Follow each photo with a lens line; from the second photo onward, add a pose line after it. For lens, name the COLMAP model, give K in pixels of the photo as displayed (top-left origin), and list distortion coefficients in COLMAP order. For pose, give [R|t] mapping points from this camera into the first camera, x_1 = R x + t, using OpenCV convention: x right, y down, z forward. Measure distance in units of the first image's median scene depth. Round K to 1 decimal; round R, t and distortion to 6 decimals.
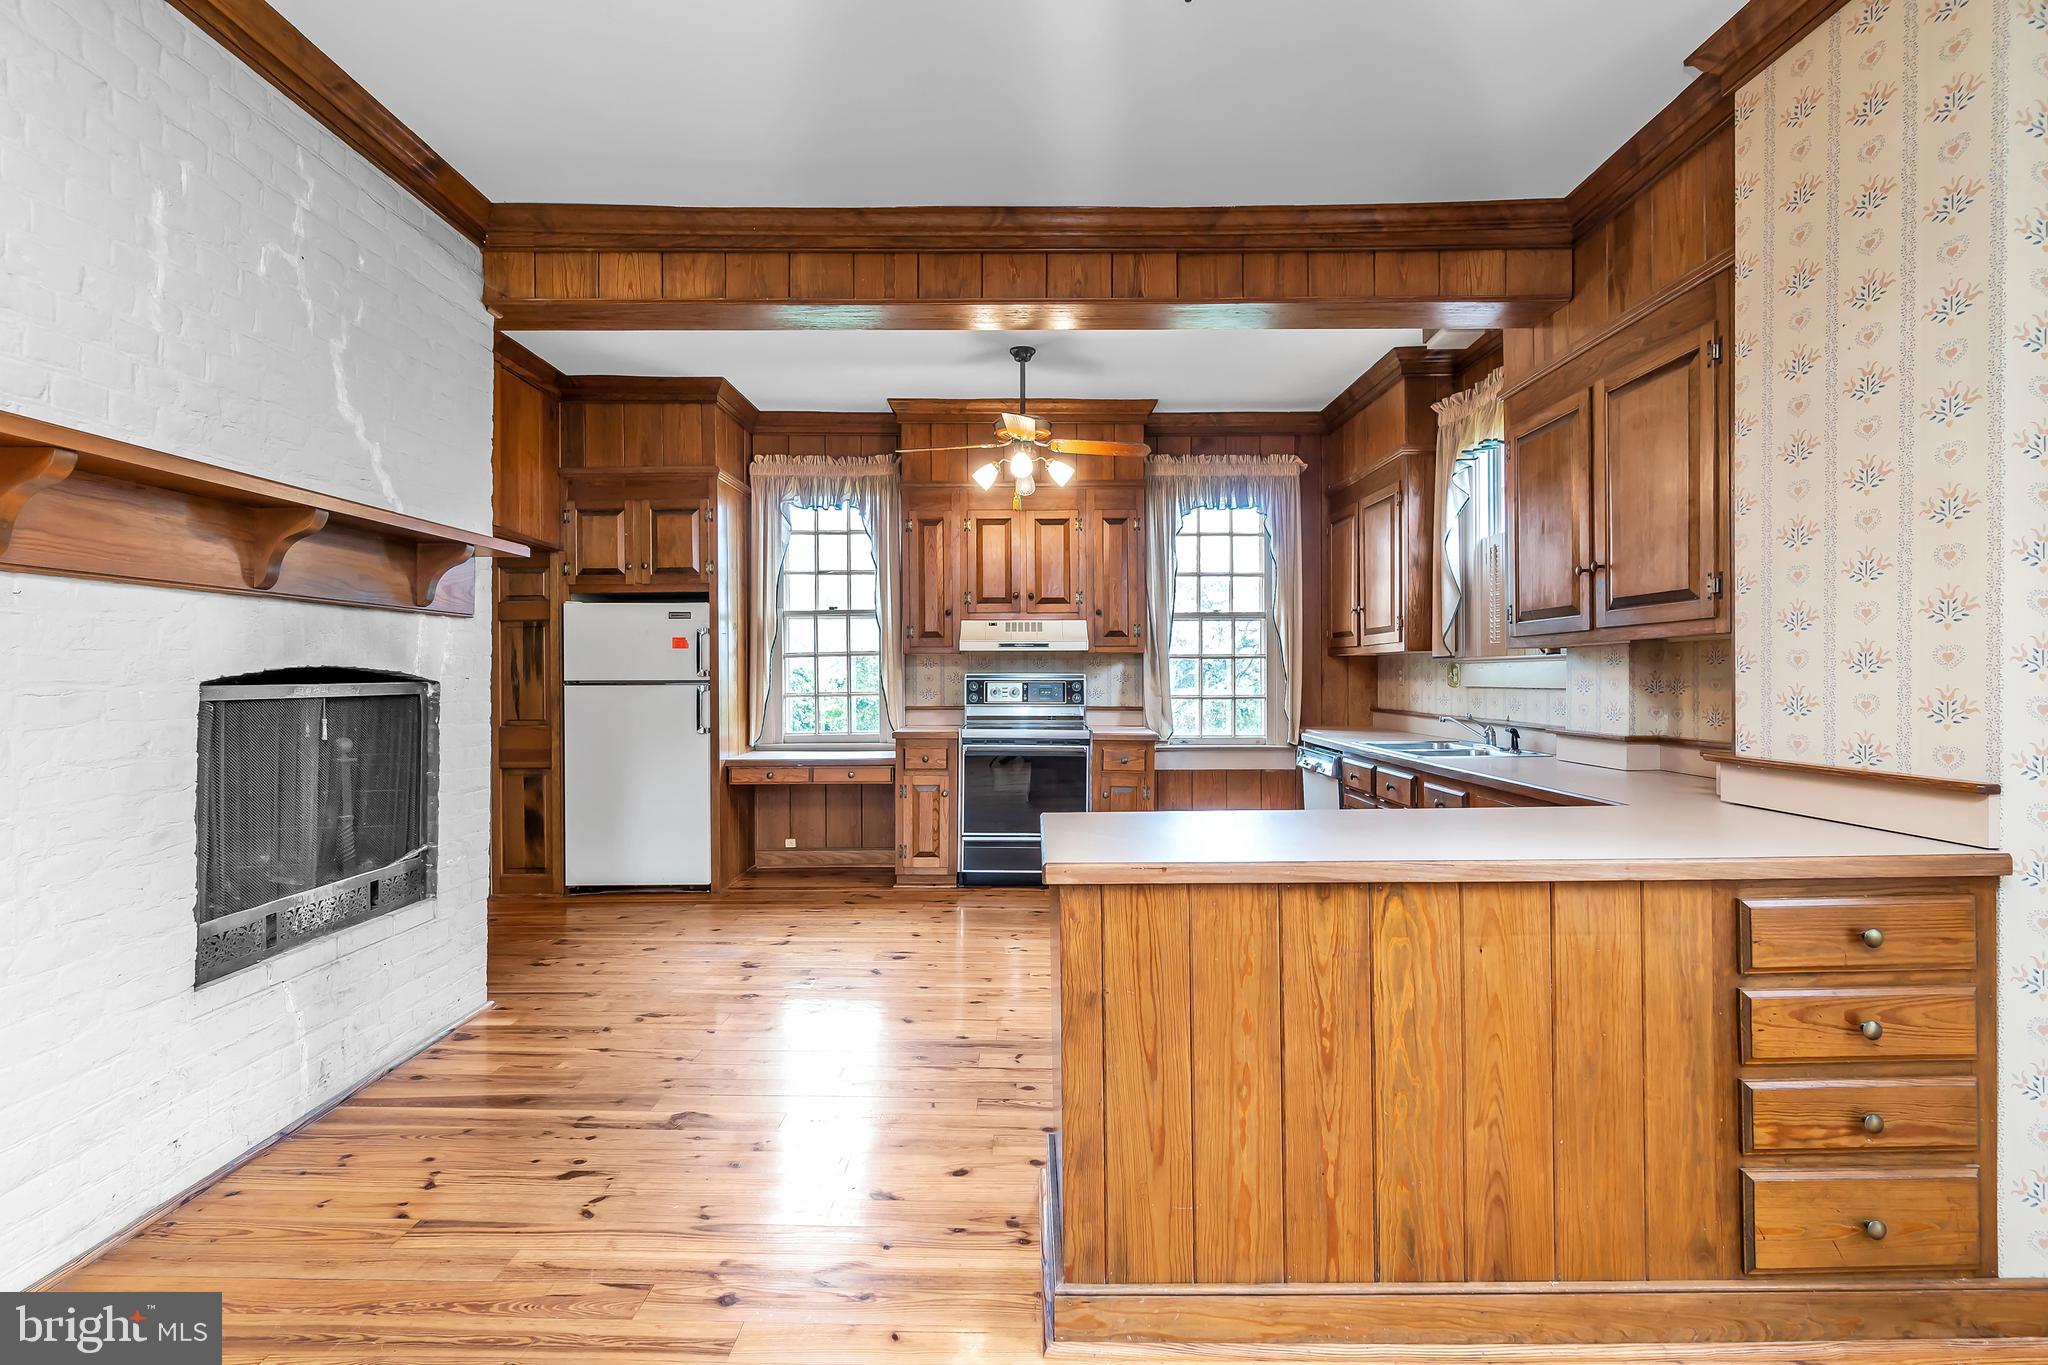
lens RADIAL K [[913.3, 0, 1020.9], [0, 913.3, 674.1], [0, 0, 1]] dist [0.000797, -0.000570]
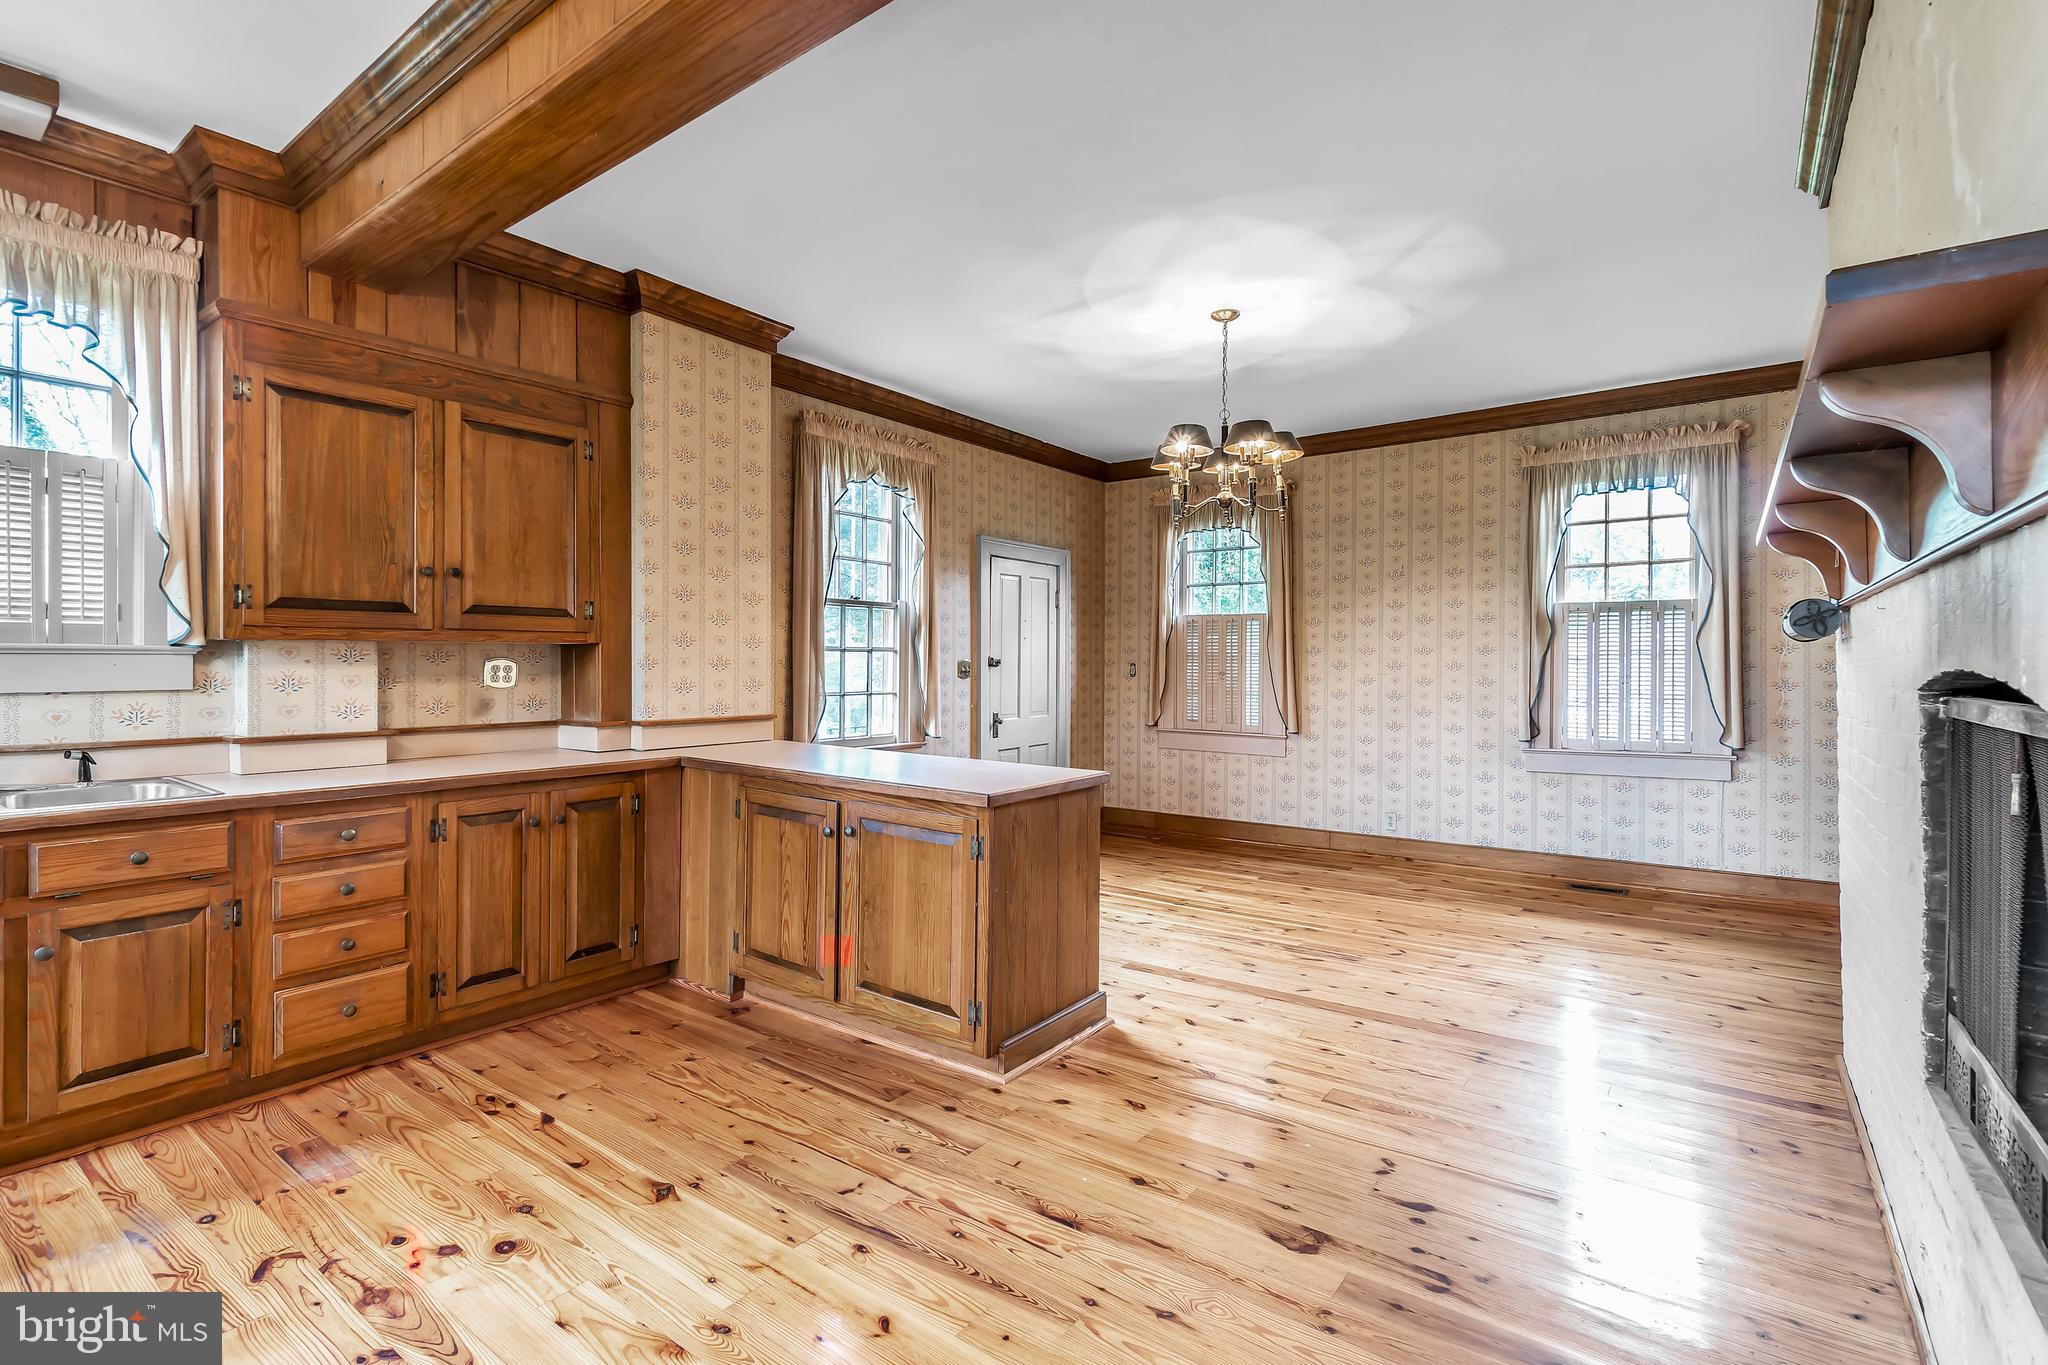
lens RADIAL K [[932.3, 0, 1020.6], [0, 932.3, 662.7], [0, 0, 1]] dist [-0.001072, -0.000603]
pose [[-0.804741, -0.000915, 0.593626, -0.508445], [-0.002612, 0.999995, -0.001999, -0.008139], [-0.593621, -0.003159, -0.804739, 1.403740]]
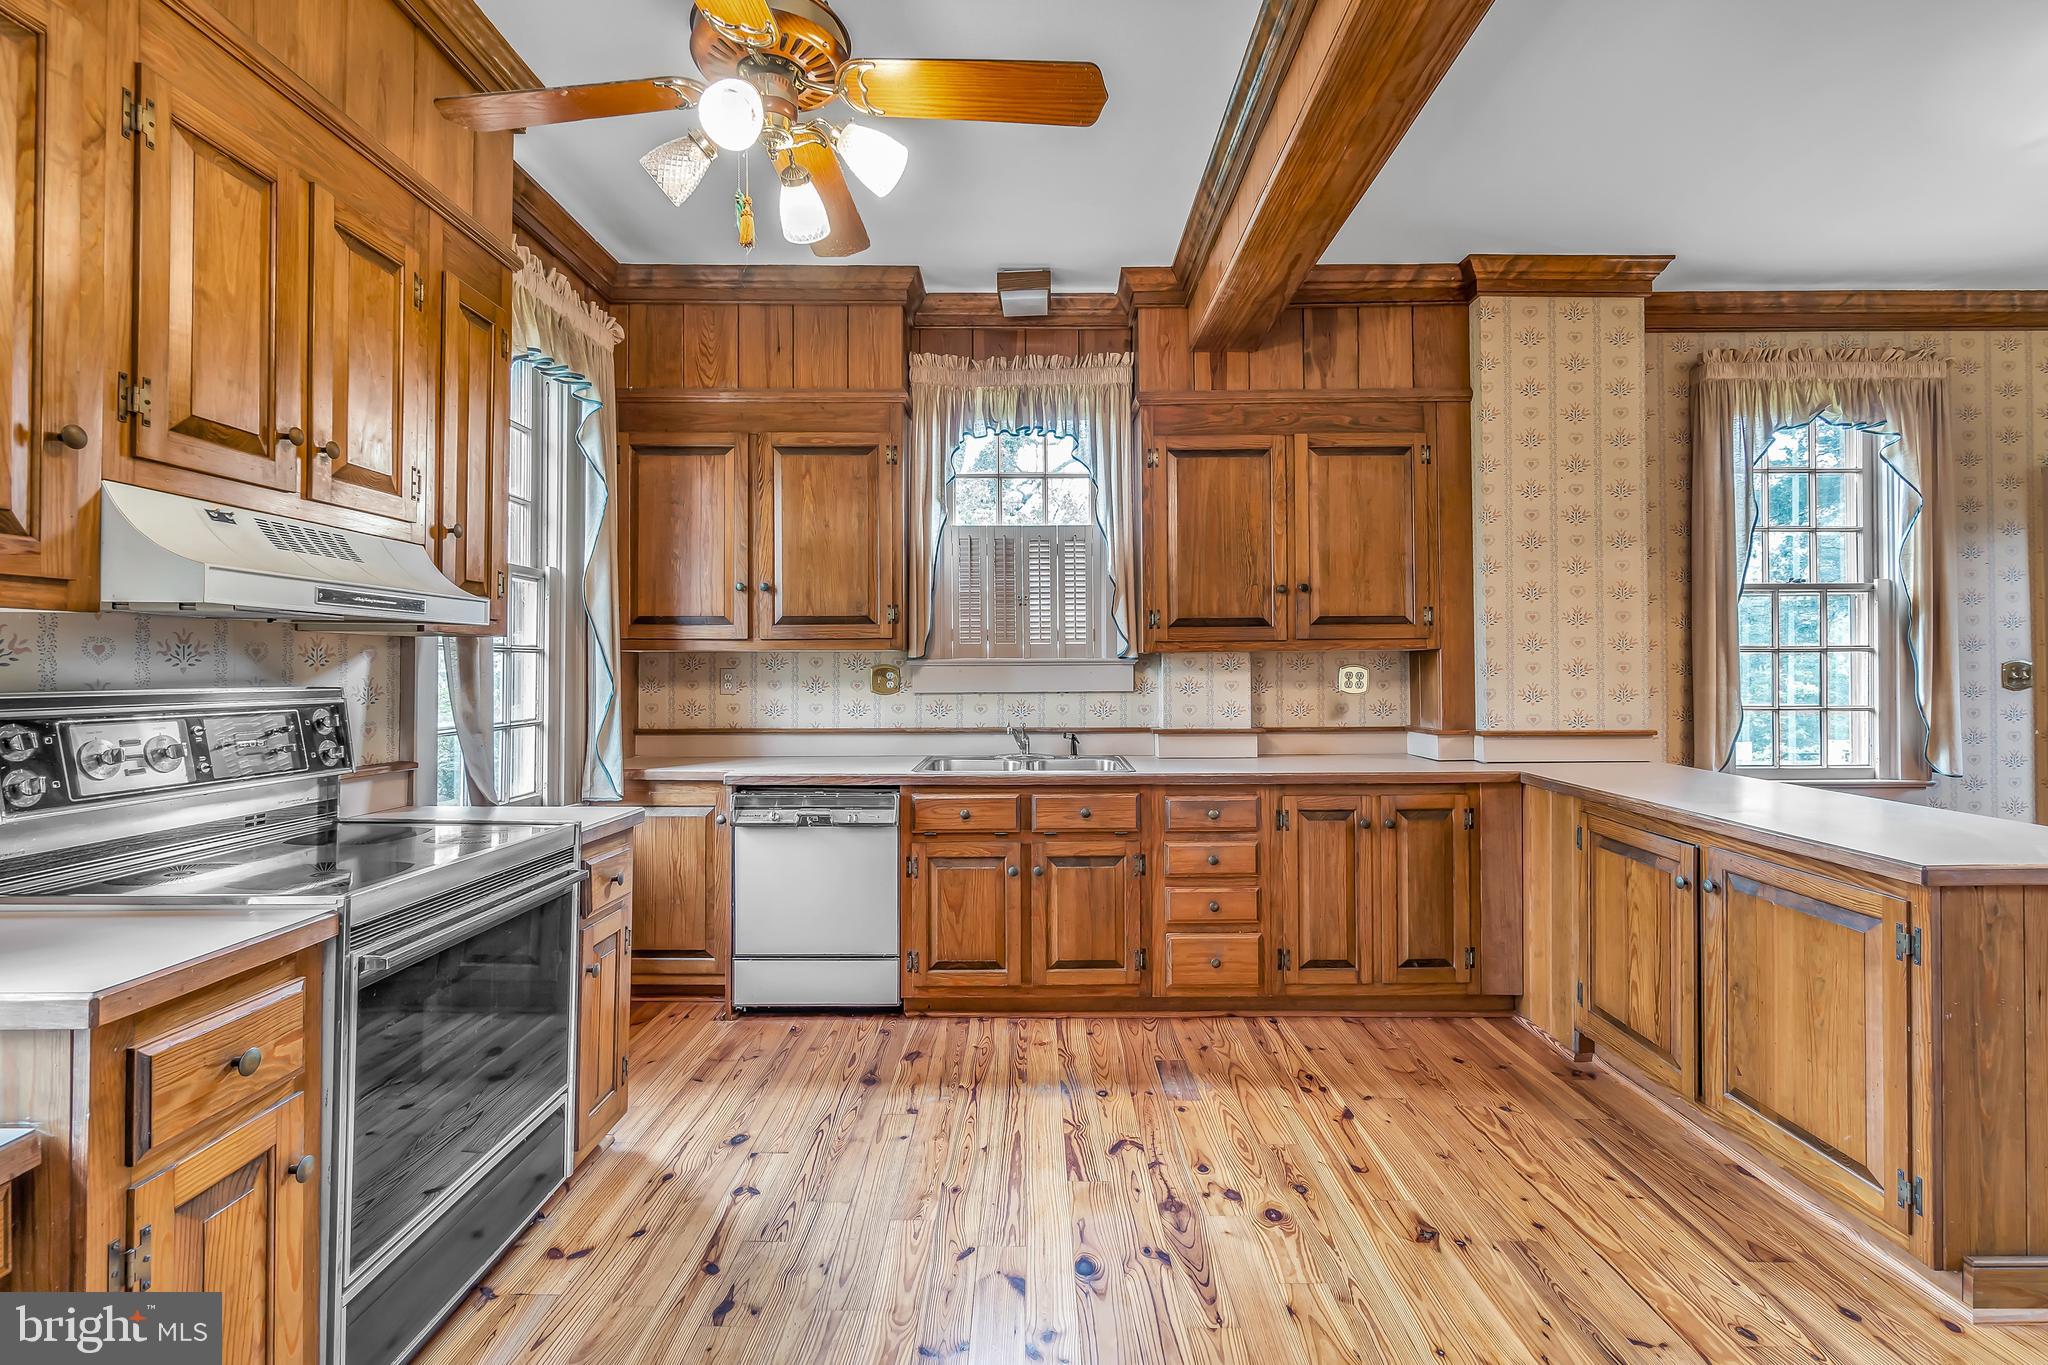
lens RADIAL K [[953.2, 0, 1041.3], [0, 953.2, 657.0], [0, 0, 1]] dist [0.004410, -0.001263]
pose [[-0.011489, 0.013707, 0.999840, -0.551594], [0.003396, 0.999901, -0.013669, -0.009456], [-0.999928, 0.003239, -0.011535, 1.276260]]
